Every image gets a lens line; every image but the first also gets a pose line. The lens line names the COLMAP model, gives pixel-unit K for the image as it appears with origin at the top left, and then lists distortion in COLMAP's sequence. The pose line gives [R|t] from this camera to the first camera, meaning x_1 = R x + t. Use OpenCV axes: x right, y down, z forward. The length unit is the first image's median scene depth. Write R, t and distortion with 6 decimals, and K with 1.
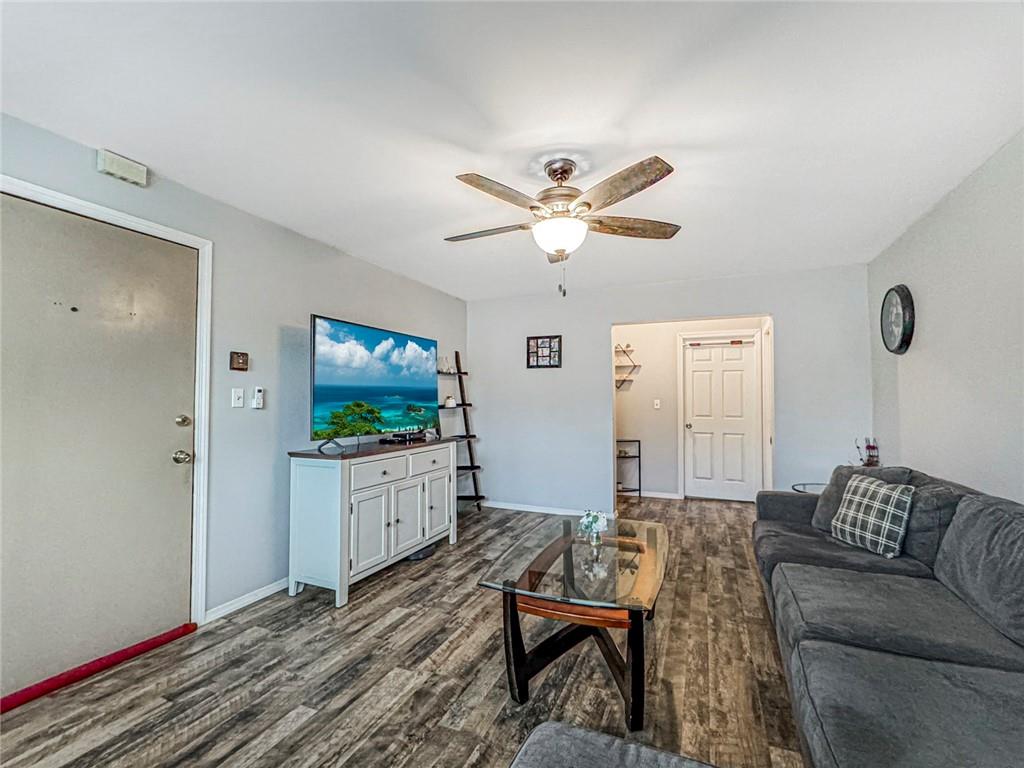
lens RADIAL K [[449.4, 0, 510.7], [0, 449.4, 387.3], [0, 0, 1]] dist [-0.001657, -0.000285]
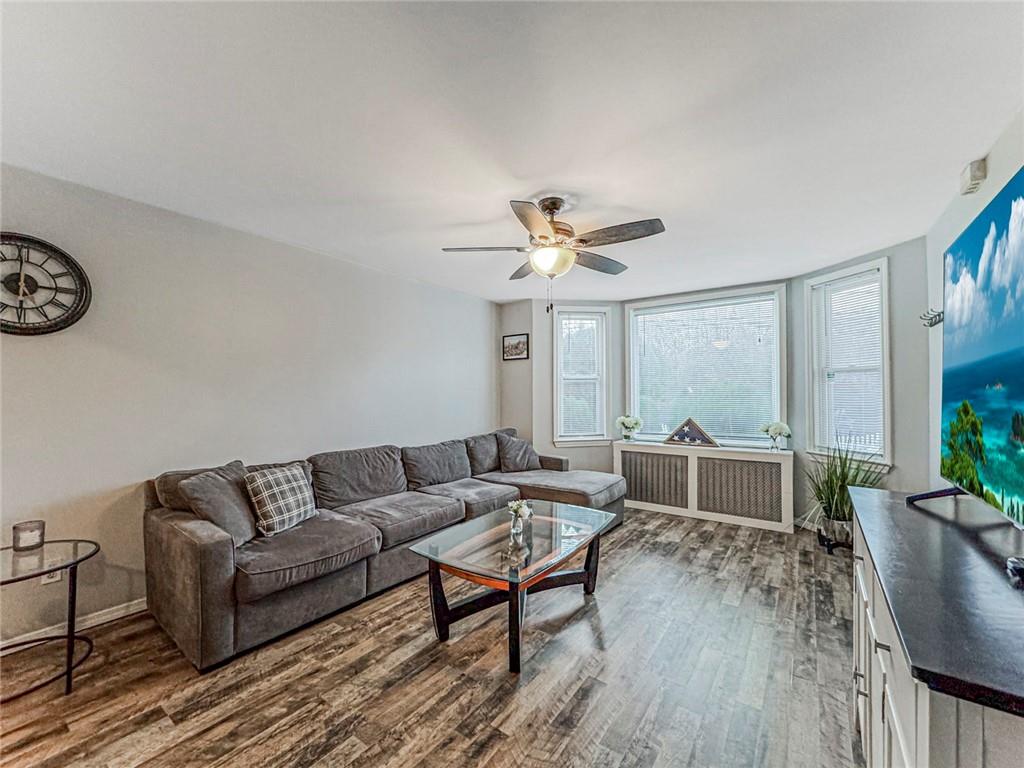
lens RADIAL K [[432.8, 0, 512.2], [0, 432.8, 398.6], [0, 0, 1]] dist [-0.001205, -0.000124]
pose [[-0.983230, 0.003919, 0.182327, 0.003101], [-0.002685, 0.999350, -0.035960, 0.046599], [-0.182349, -0.035847, -0.982580, 1.540551]]
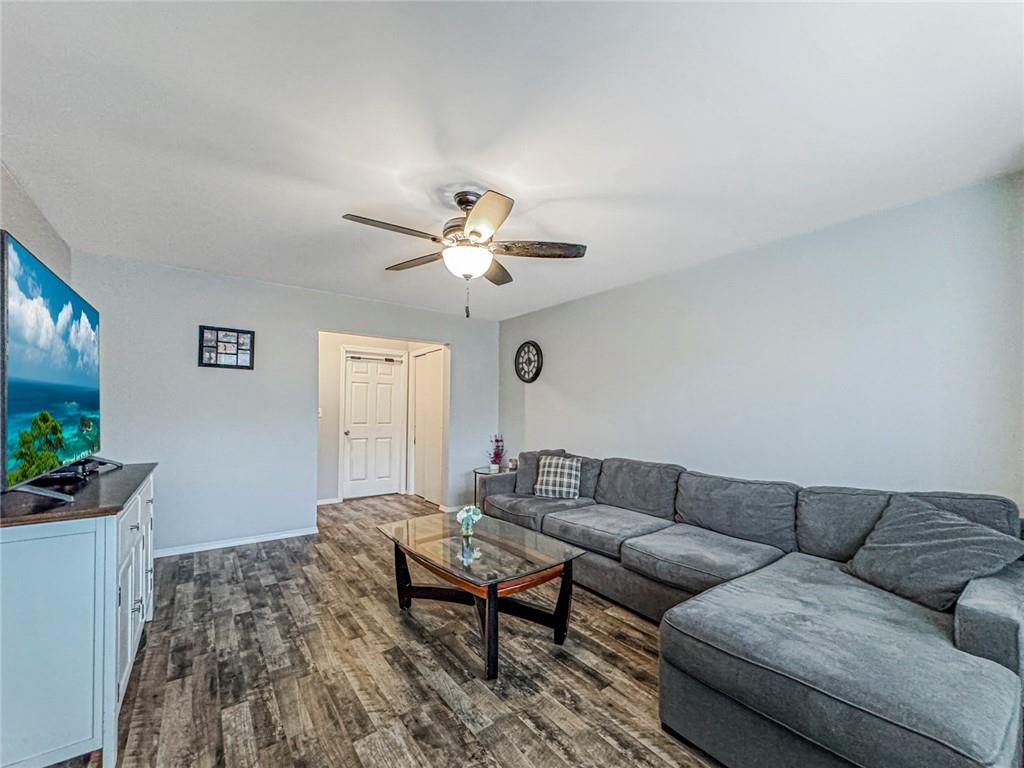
lens RADIAL K [[425.0, 0, 524.7], [0, 425.0, 409.8], [0, 0, 1]] dist [-0.001952, -0.000374]
pose [[0.481401, 0.002261, 0.876498, -0.530789], [-0.033576, 0.999310, 0.015864, 0.001897], [-0.875857, -0.037066, 0.481145, 0.262995]]
